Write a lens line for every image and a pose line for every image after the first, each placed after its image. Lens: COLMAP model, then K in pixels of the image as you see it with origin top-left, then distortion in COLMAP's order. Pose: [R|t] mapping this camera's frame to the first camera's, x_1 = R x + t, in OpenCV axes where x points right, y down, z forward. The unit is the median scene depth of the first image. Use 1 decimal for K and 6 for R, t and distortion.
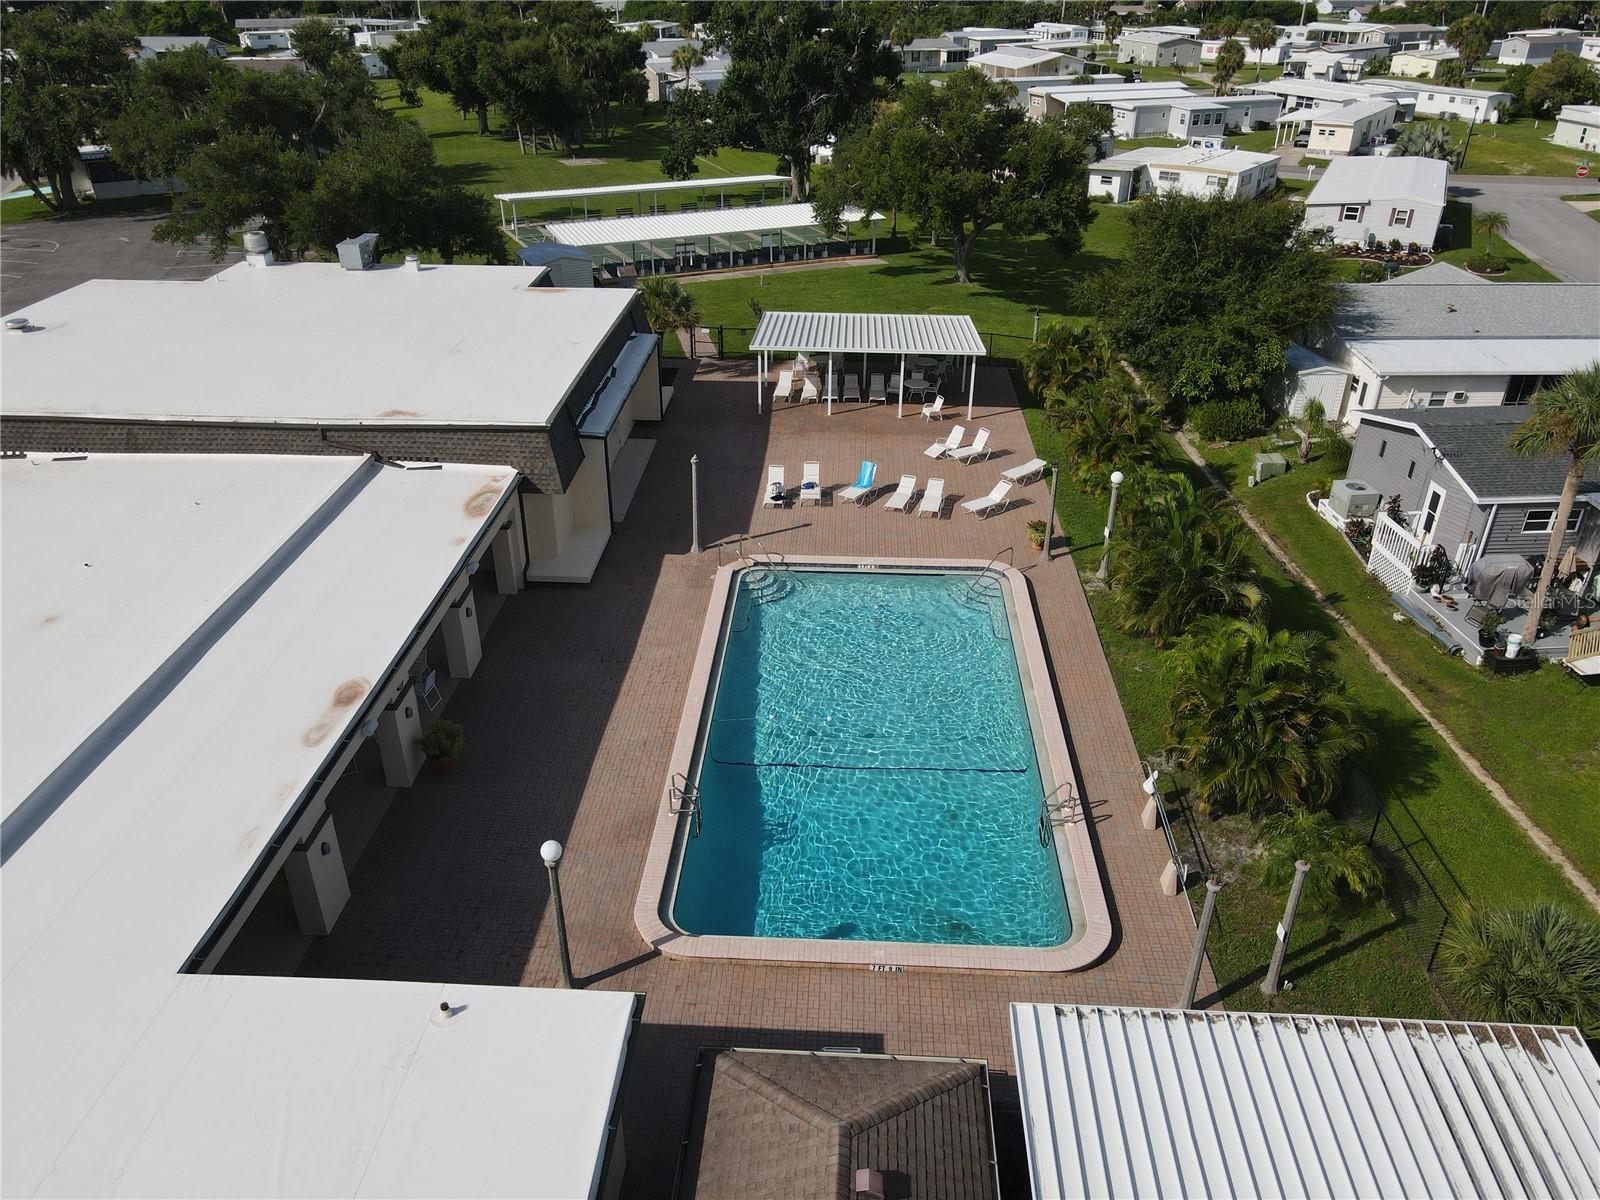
lens RADIAL K [[1177.6, 0, 799.2], [0, 1177.6, 623.8], [0, 0, 1]] dist [0.009677, 0.000331]
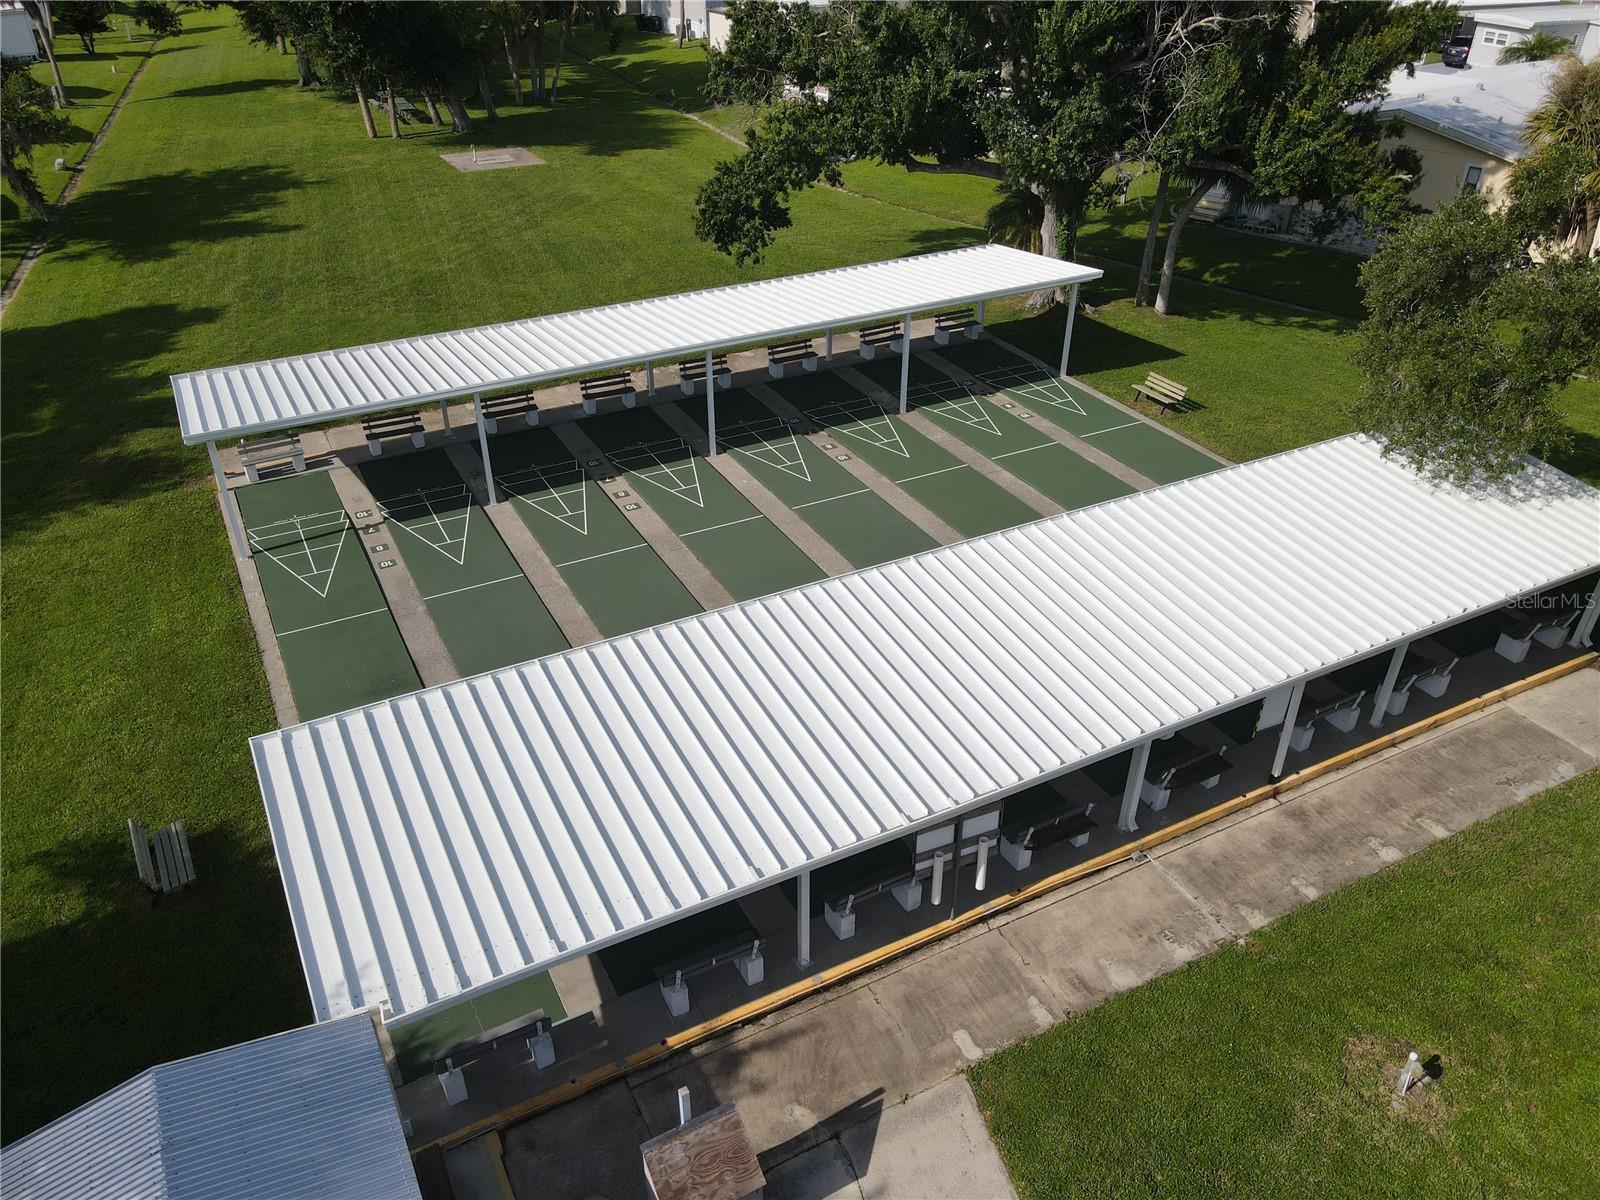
lens RADIAL K [[1177.6, 0, 799.2], [0, 1177.6, 623.8], [0, 0, 1]] dist [0.009677, 0.000331]
pose [[0.999132, -0.027973, 0.030862, -0.074173], [0.025760, 0.997220, 0.069923, -0.216755], [-0.032732, -0.069067, 0.997075, 0.471453]]
